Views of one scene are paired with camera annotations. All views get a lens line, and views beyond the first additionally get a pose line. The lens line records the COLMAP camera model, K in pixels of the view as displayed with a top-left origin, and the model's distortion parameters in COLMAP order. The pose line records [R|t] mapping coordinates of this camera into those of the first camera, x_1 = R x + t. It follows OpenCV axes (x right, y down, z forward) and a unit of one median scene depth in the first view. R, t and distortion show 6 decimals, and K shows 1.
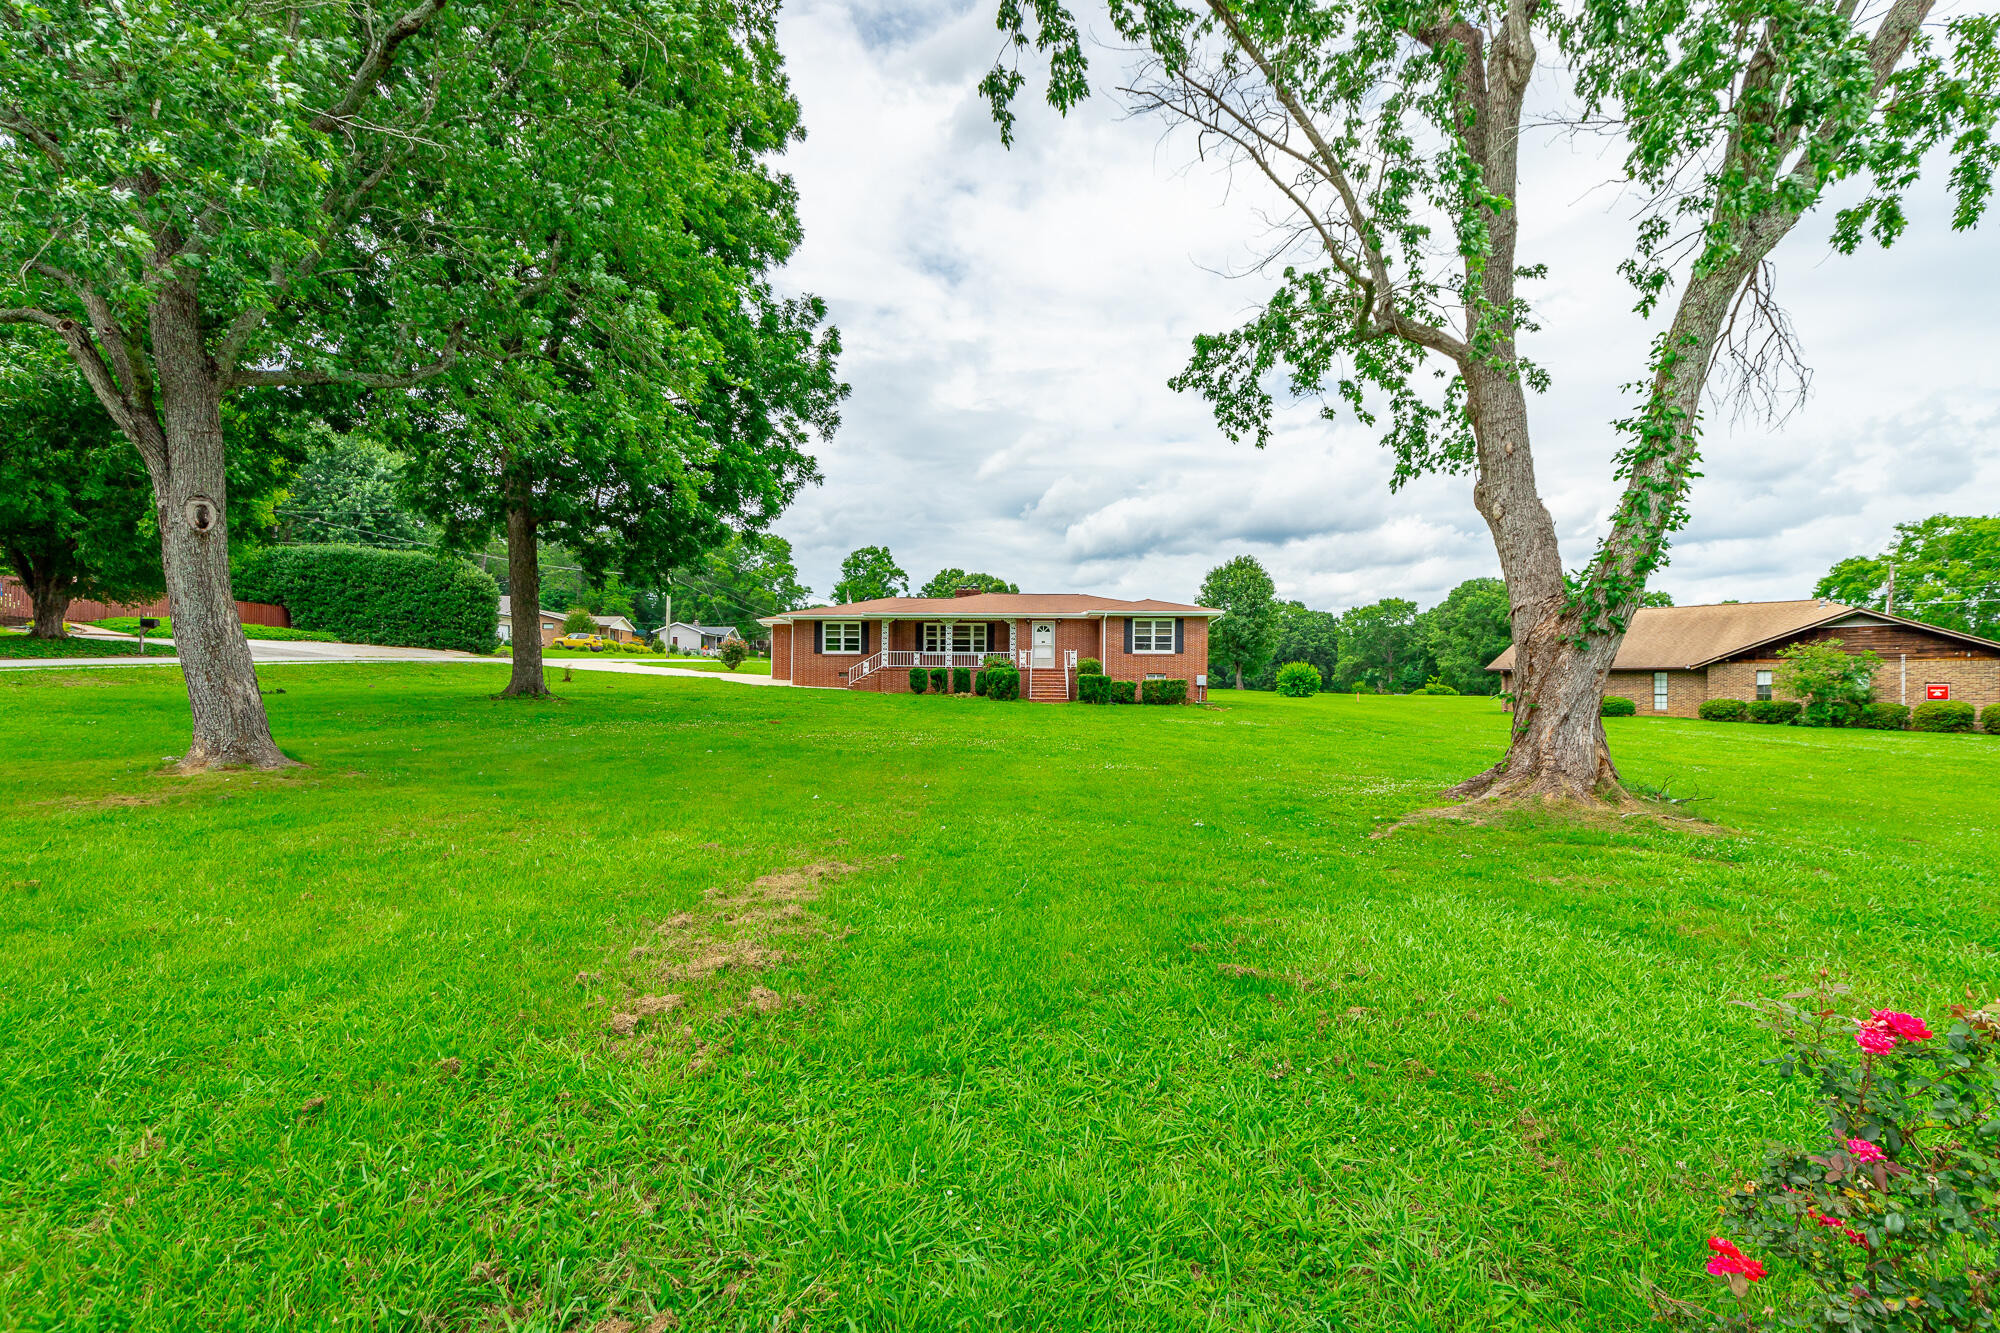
lens RADIAL K [[920.3, 0, 1009.2], [0, 920.3, 685.6], [0, 0, 1]] dist [0.003937, 0.000188]
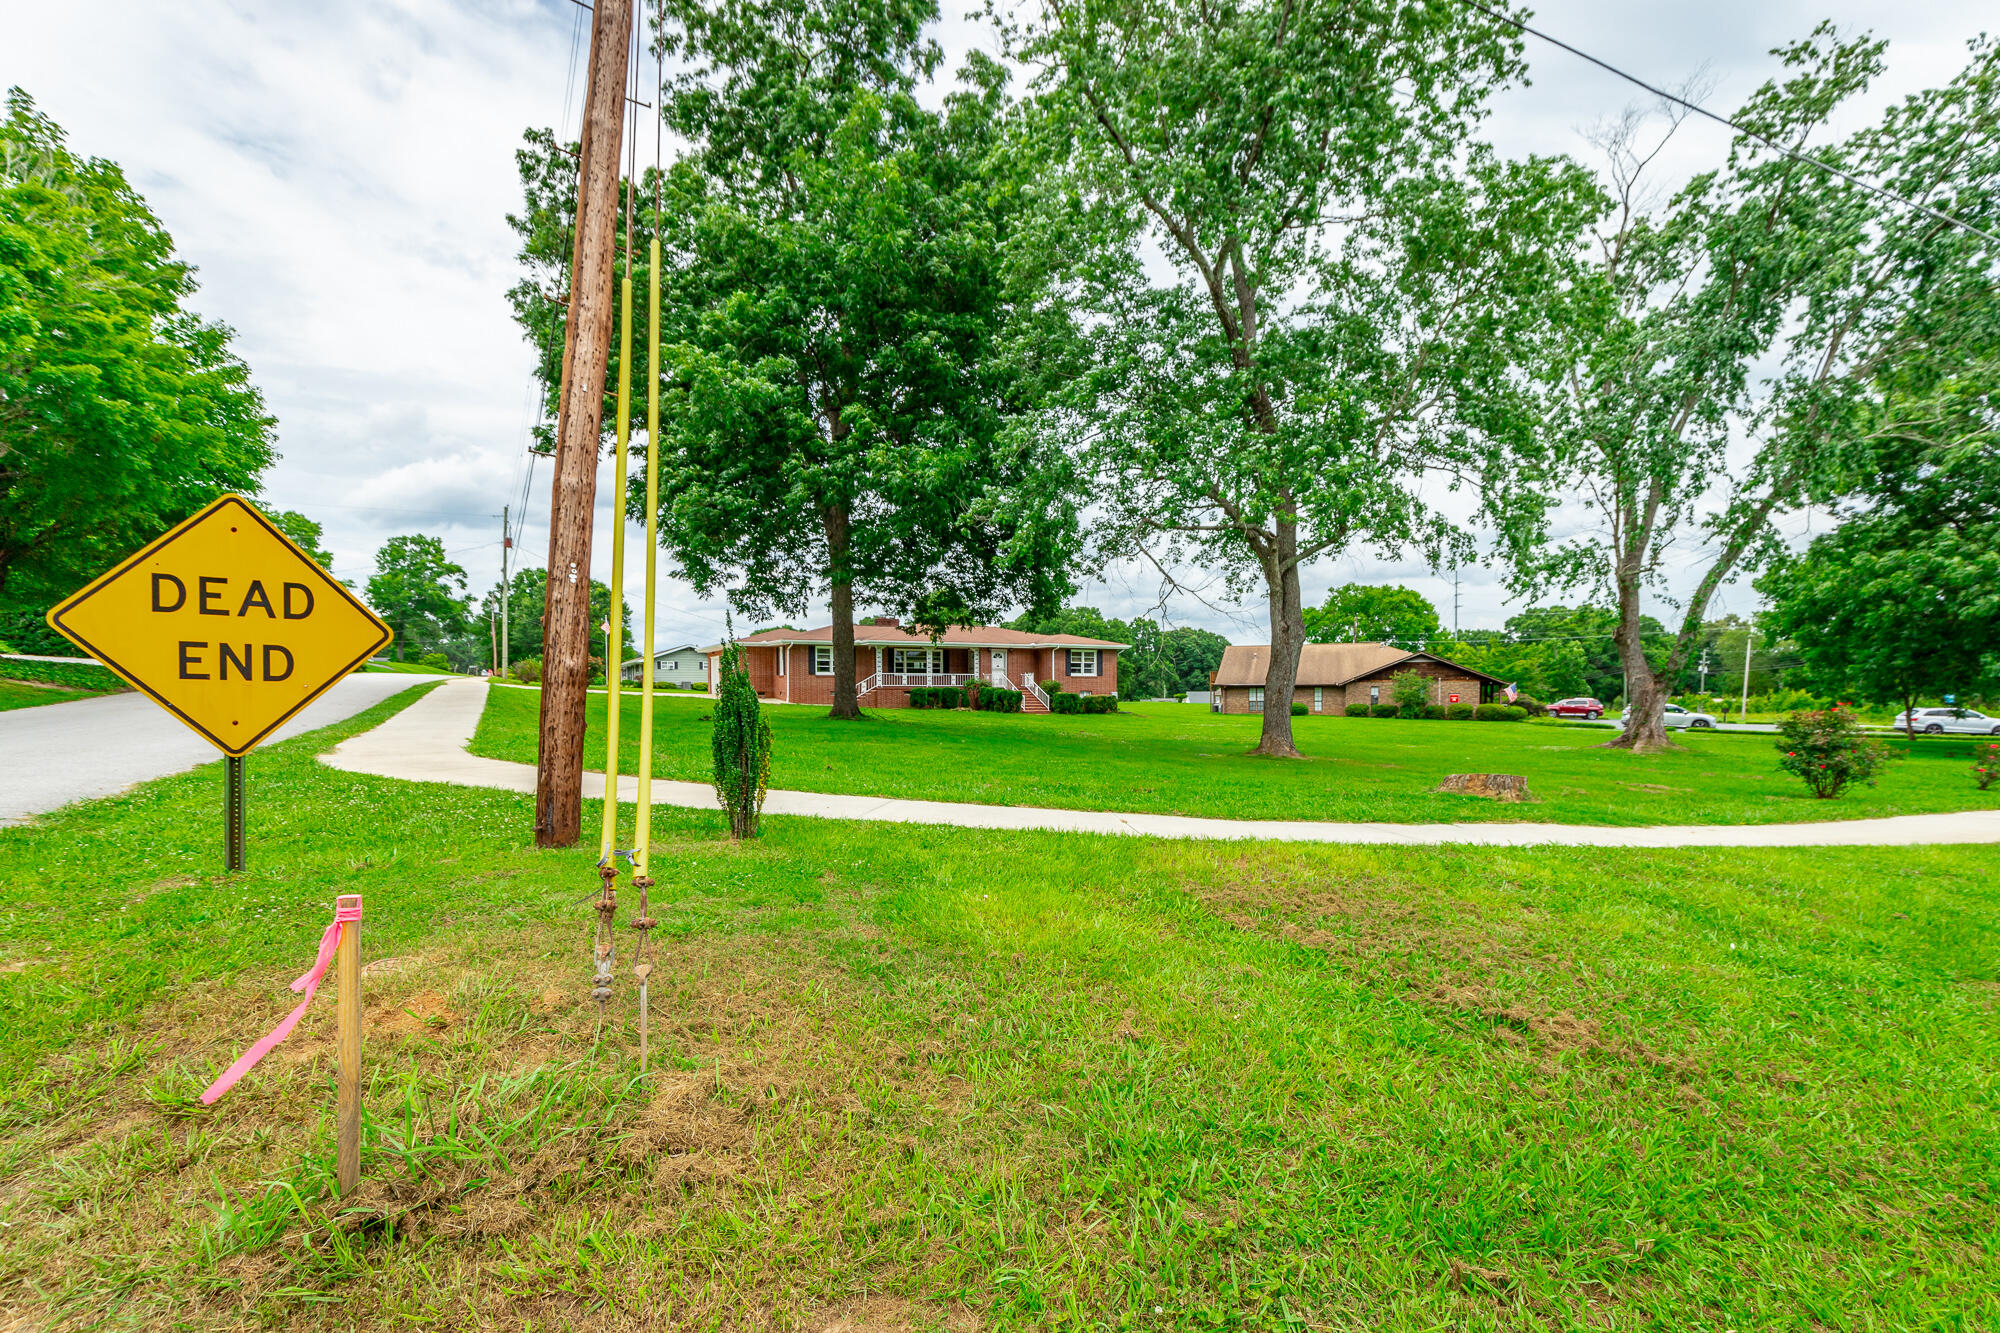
lens RADIAL K [[922.5, 0, 1030.8], [0, 922.5, 692.3], [0, 0, 1]] dist [-0.000326, -0.000106]
pose [[0.848511, -0.008011, 0.529117, -0.592134], [0.008408, 0.999963, 0.001656, -0.013293], [-0.529111, 0.003044, 0.848547, -0.097385]]
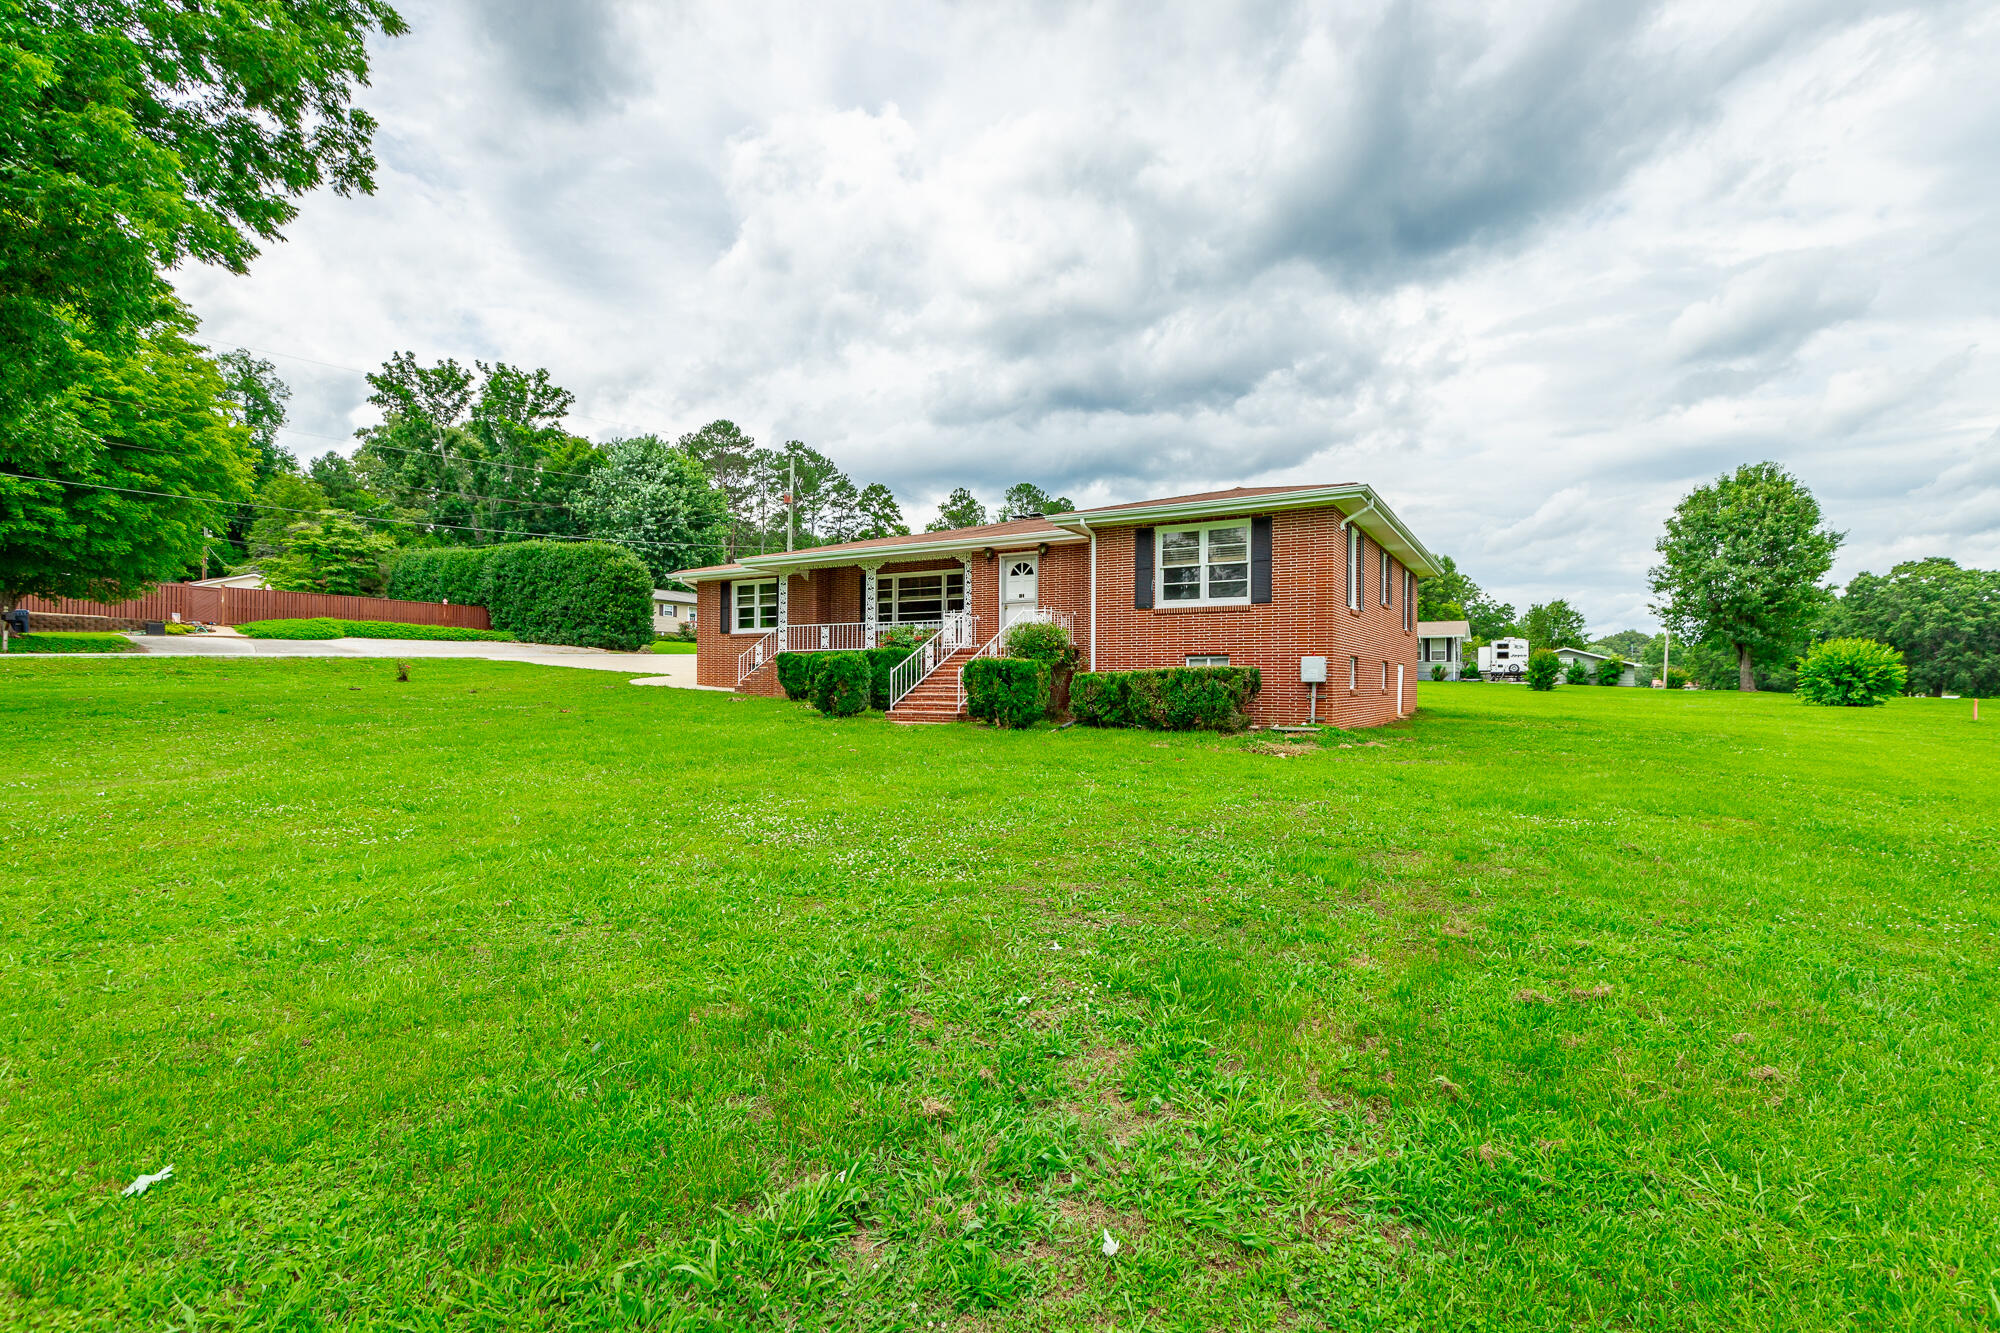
lens RADIAL K [[923.4, 0, 1020.8], [0, 923.4, 675.3], [0, 0, 1]] dist [0.002477, 0.000276]
pose [[0.877853, -0.007326, -0.478874, 0.272092], [0.001415, 0.999918, -0.012702, 0.001517], [0.478928, 0.010473, 0.877792, 0.564513]]
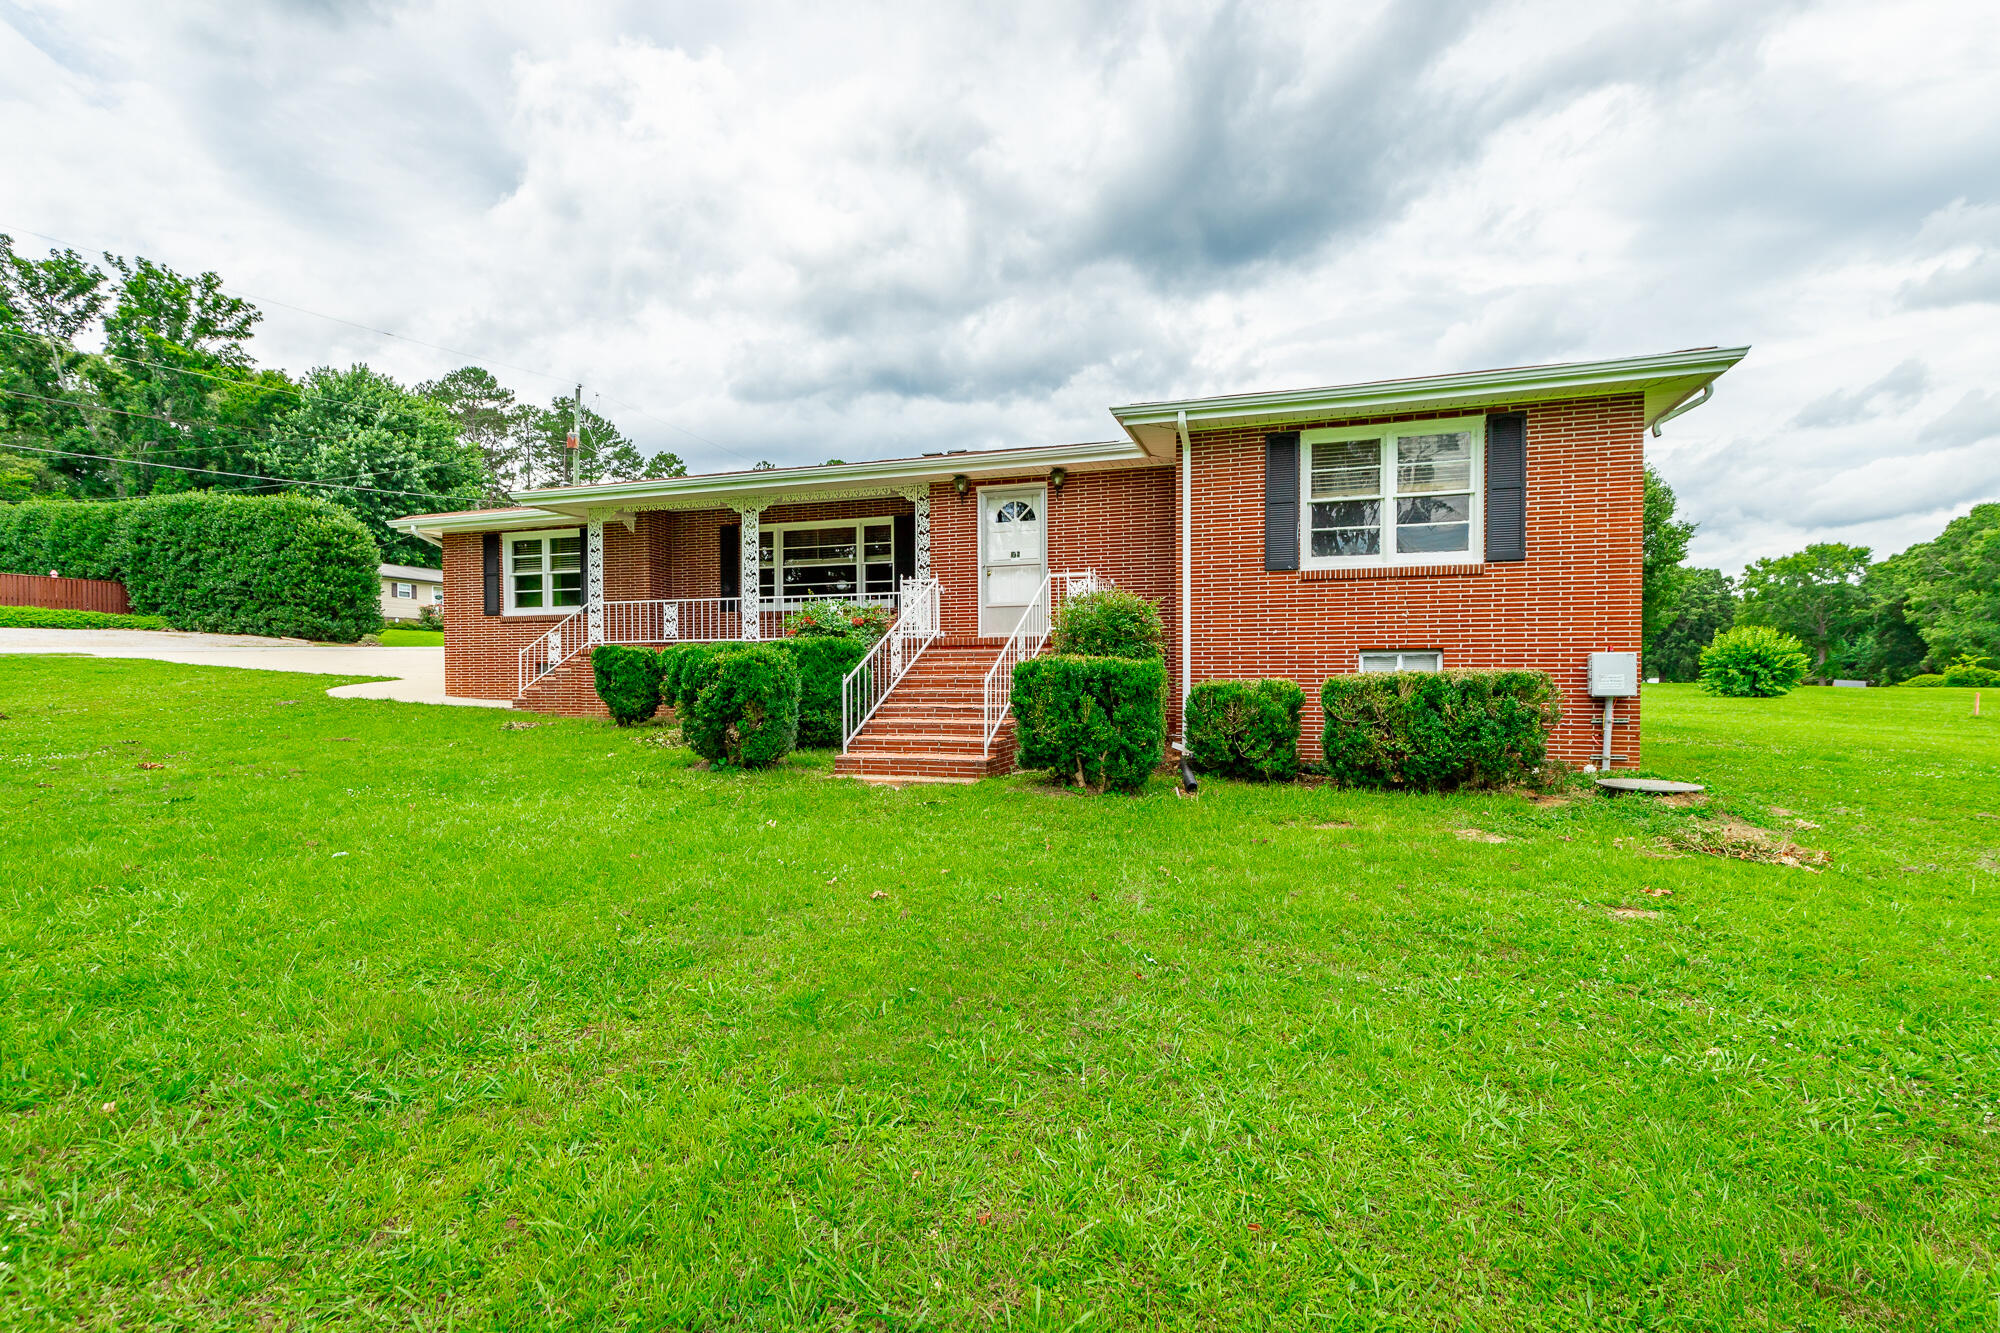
lens RADIAL K [[929.2, 0, 1021.0], [0, 929.2, 693.2], [0, 0, 1]] dist [0.002851, -0.000340]
pose [[0.959788, -0.005647, -0.280668, 0.125641], [0.011243, 0.999769, 0.018331, -0.006448], [0.280500, -0.020750, 0.959630, 0.698001]]
